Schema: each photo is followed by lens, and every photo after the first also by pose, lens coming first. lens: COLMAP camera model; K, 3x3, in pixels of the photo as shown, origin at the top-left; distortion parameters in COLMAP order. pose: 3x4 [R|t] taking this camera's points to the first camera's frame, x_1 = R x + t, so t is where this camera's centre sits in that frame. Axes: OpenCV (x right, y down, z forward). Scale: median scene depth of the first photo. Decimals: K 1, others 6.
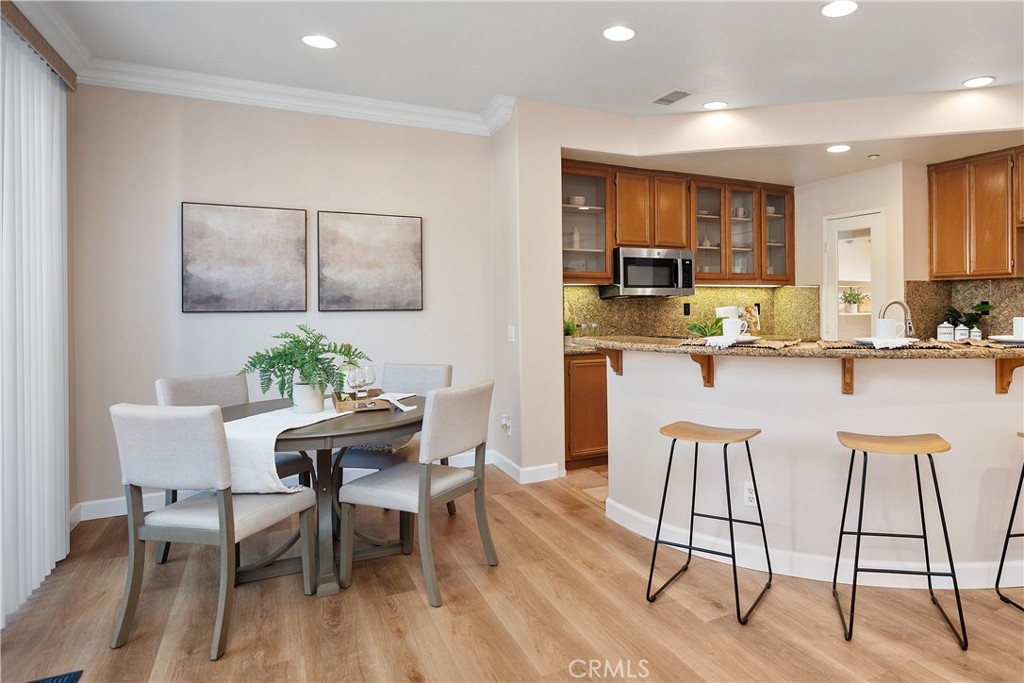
lens RADIAL K [[626.8, 0, 638.7], [0, 626.8, 300.6], [0, 0, 1]] dist [0.002655, 0.000998]
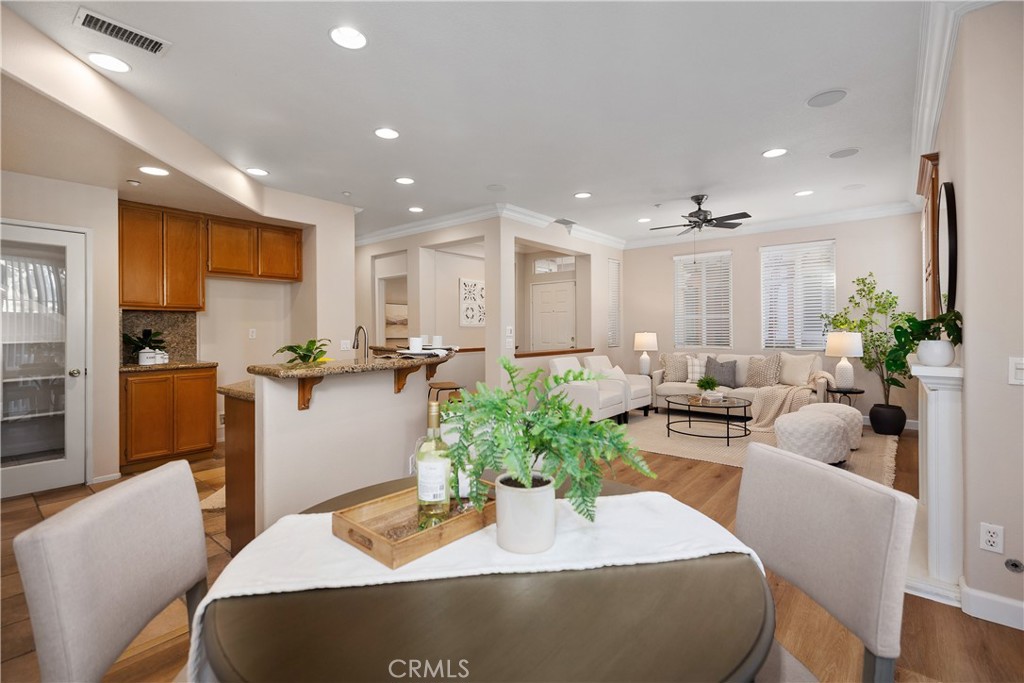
lens RADIAL K [[465.1, 0, 511.9], [0, 465.1, 332.1], [0, 0, 1]] dist [0.012162, 0.000379]
pose [[-0.336339, 0.006916, 0.941716, -0.576408], [0.006033, 0.999968, -0.005189, 0.016529], [-0.941722, 0.003936, -0.336370, 0.752102]]
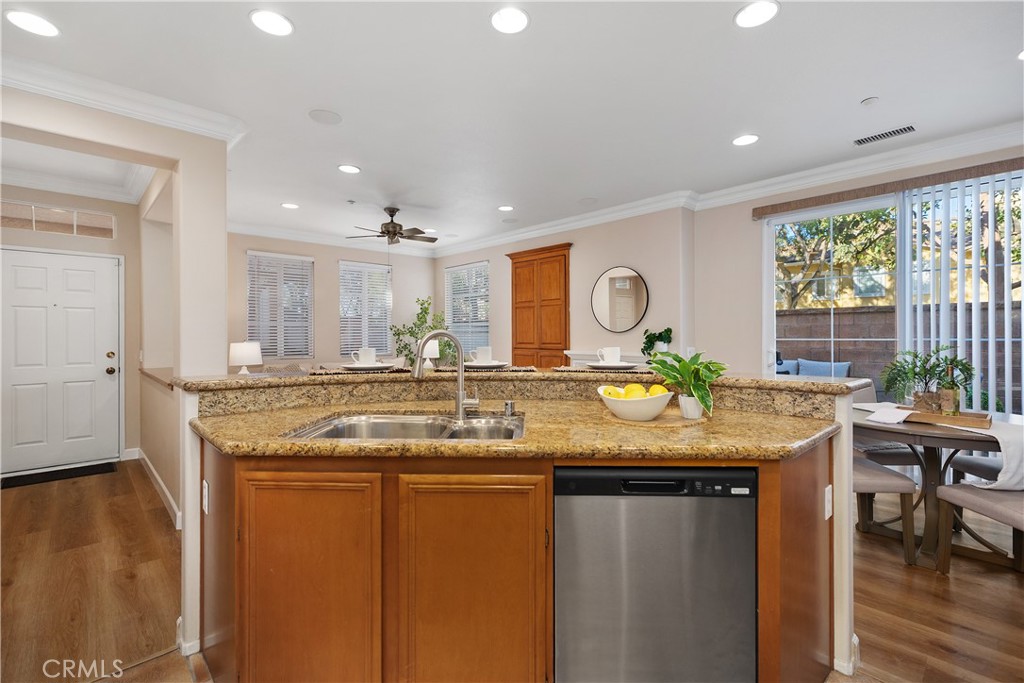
lens RADIAL K [[465.1, 0, 511.9], [0, 465.1, 332.1], [0, 0, 1]] dist [0.012162, 0.000379]
pose [[-0.976134, 0.010260, -0.216929, 0.326803], [0.011538, 0.999923, -0.004628, 0.004046], [0.216865, -0.007020, -0.976176, 1.167274]]
